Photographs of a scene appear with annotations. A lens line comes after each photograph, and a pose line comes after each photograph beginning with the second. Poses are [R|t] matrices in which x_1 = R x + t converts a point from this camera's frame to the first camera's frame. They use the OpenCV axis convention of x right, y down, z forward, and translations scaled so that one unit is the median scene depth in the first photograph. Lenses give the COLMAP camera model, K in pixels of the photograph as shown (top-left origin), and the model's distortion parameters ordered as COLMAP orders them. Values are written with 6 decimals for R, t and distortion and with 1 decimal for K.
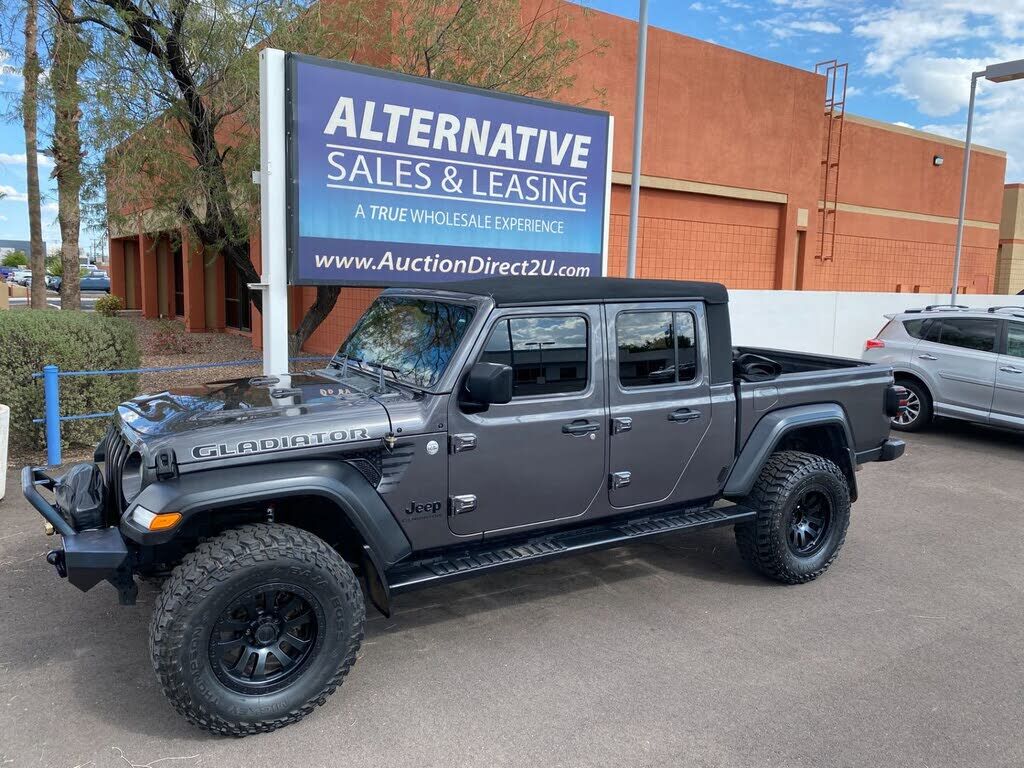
lens RADIAL K [[780.4, 0, 512.0], [0, 780.4, 384.0], [0, 0, 1]] dist [0.088546, -0.117500]
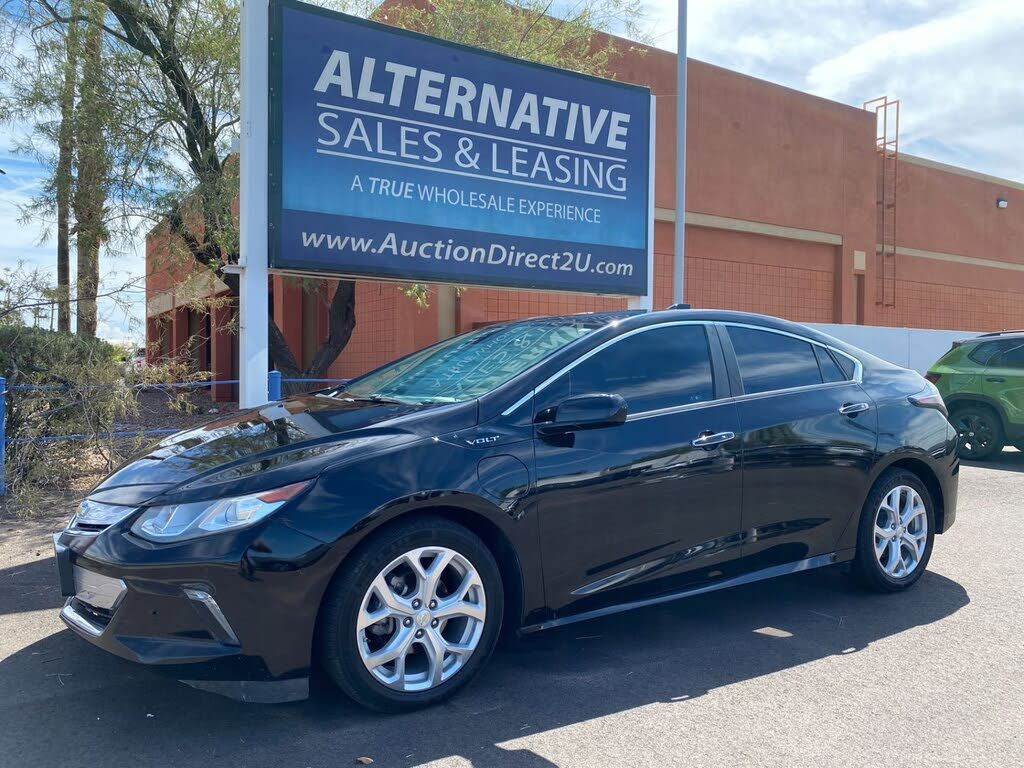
lens RADIAL K [[781.1, 0, 512.0], [0, 781.1, 384.0], [0, 0, 1]] dist [0.072711, -0.078858]
pose [[0.998570, -0.017889, -0.050371, 0.010022], [0.012061, 0.993440, -0.113714, 0.083149], [0.052075, 0.112944, 0.992236, 0.180210]]
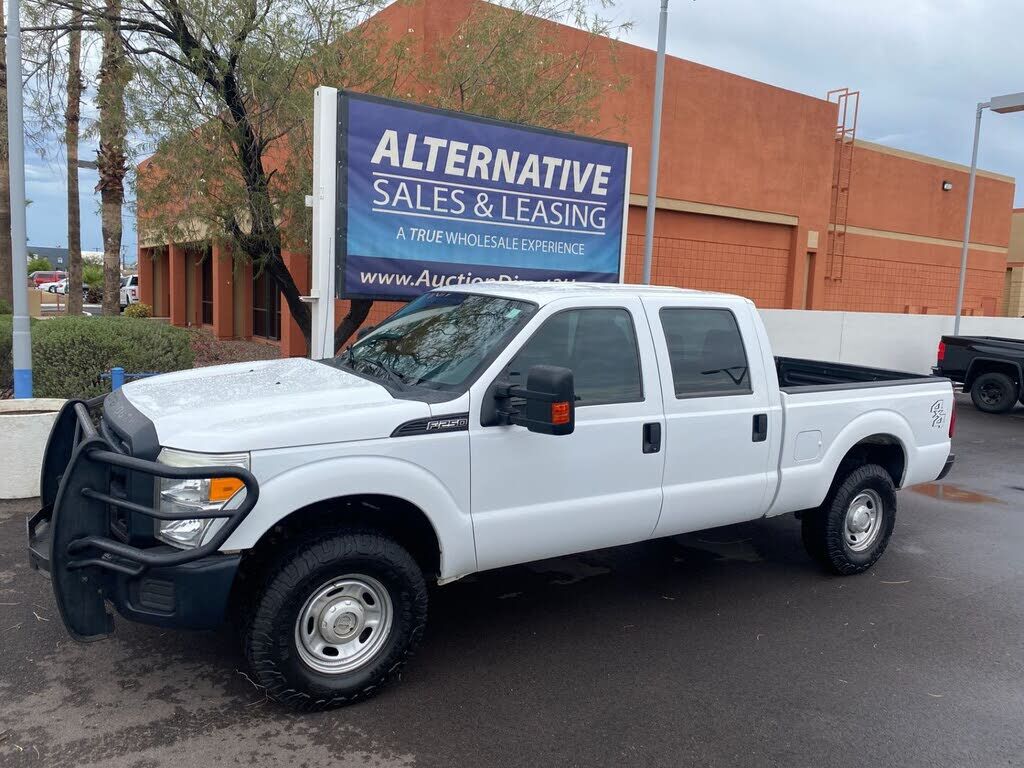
lens RADIAL K [[772.4, 0, 512.0], [0, 772.4, 384.0], [0, 0, 1]] dist [0.130903, -0.185151]
pose [[0.999697, 0.018158, -0.016629, -0.013777], [-0.018429, 0.999697, -0.016335, 0.006740], [0.016328, 0.016636, 0.999728, -0.080641]]
